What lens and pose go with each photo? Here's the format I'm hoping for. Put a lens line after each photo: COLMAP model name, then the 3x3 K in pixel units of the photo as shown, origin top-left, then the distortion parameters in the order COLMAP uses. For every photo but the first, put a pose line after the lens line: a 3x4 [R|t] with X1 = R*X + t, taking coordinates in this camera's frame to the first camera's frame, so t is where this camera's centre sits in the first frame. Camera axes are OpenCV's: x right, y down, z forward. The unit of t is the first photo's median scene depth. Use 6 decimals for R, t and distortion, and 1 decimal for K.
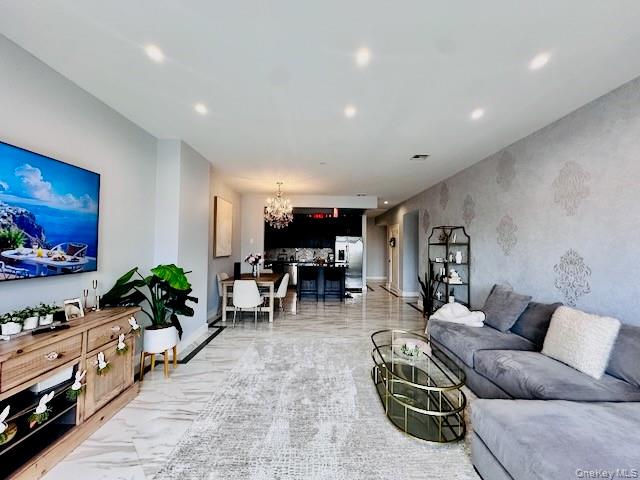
lens RADIAL K [[254.1, 0, 315.8], [0, 254.1, 240.2], [0, 0, 1]] dist [-0.006828, 0.000557]
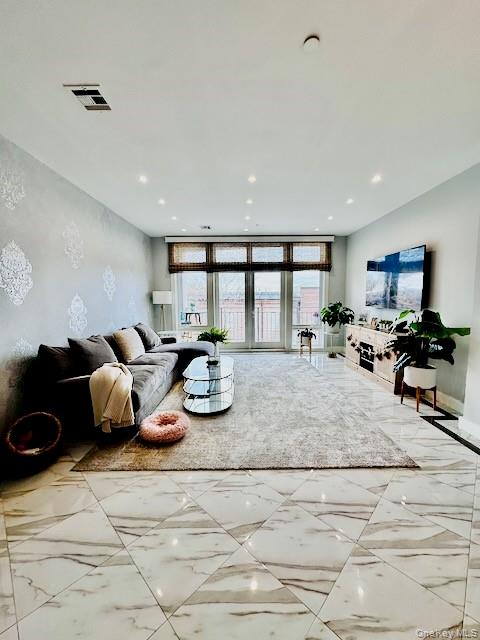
lens RADIAL K [[254.1, 0, 240.5], [0, 254.1, 321.4], [0, 0, 1]] dist [-0.006828, 0.000557]
pose [[-0.999473, -0.000850, -0.032463, 0.070244], [-0.003019, 0.997760, 0.066828, 0.024843], [0.032333, 0.066891, -0.997236, 0.698286]]
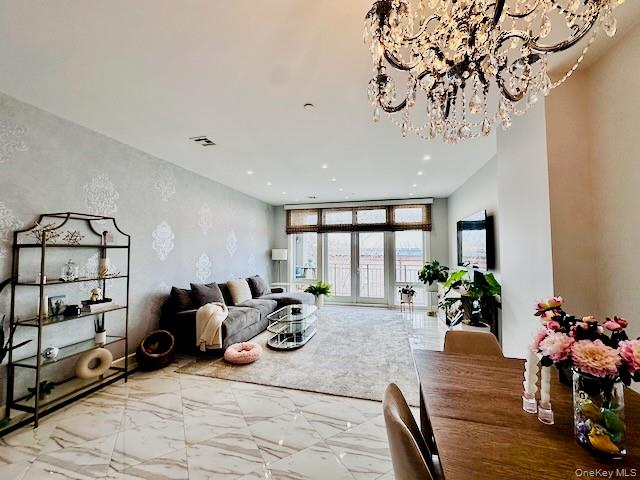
lens RADIAL K [[254.1, 0, 320.1], [0, 254.1, 241.2], [0, 0, 1]] dist [-0.006828, 0.000557]
pose [[-0.974485, -0.003102, 0.224430, -0.047183], [-0.019296, 0.997360, -0.070001, 0.019274], [-0.223620, -0.072546, -0.971973, 0.772453]]
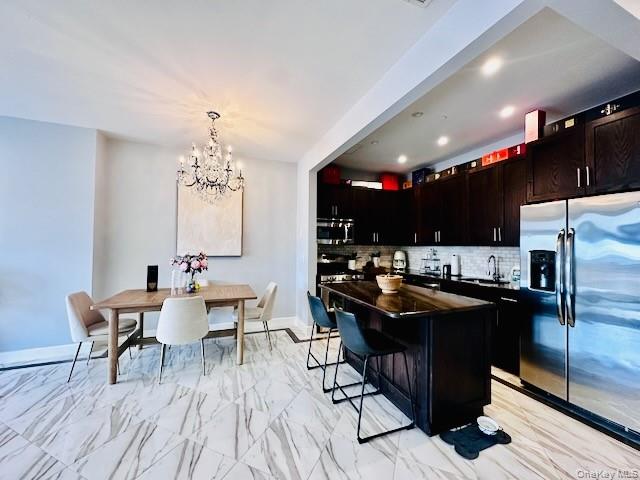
lens RADIAL K [[254.1, 0, 323.1], [0, 254.1, 238.4], [0, 0, 1]] dist [-0.006828, 0.000557]
pose [[0.408897, -0.037898, -0.911793, 0.252397], [0.019224, 0.999273, -0.032913, 0.029556], [0.912378, -0.004070, 0.409328, 0.676426]]
